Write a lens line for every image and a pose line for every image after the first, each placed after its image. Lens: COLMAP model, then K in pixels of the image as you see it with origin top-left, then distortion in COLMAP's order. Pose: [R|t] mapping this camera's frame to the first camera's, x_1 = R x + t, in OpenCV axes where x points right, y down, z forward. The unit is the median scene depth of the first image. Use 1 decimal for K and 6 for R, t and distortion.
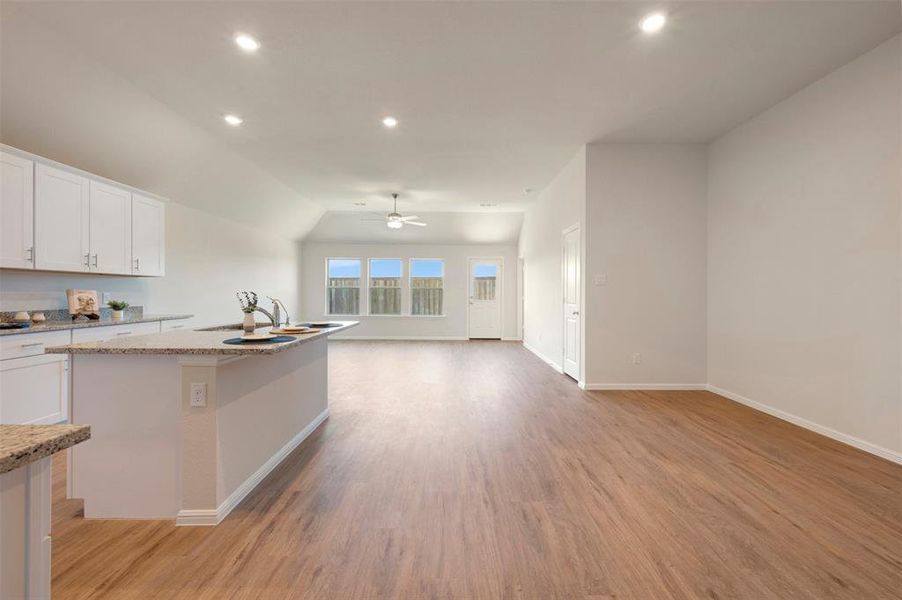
lens RADIAL K [[357.2, 0, 455.1], [0, 357.2, 294.3], [0, 0, 1]] dist [0.000658, -0.000061]
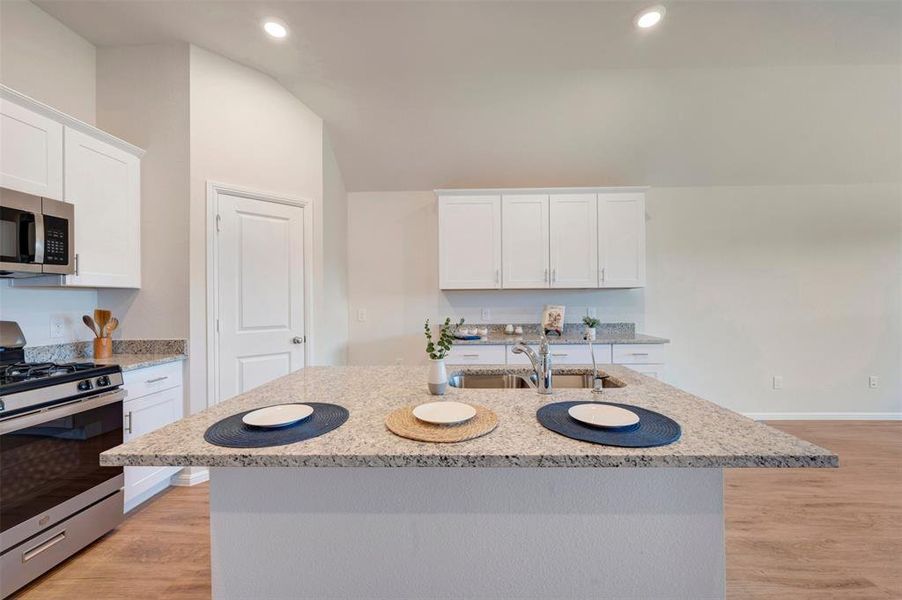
lens RADIAL K [[356.0, 0, 455.7], [0, 356.0, 300.1], [0, 0, 1]] dist [-0.000438, -0.000150]
pose [[-0.034004, -0.005028, -0.999409, -0.024442], [0.006203, 0.999967, -0.005242, -0.020390], [0.999402, -0.006378, -0.033971, 0.650946]]
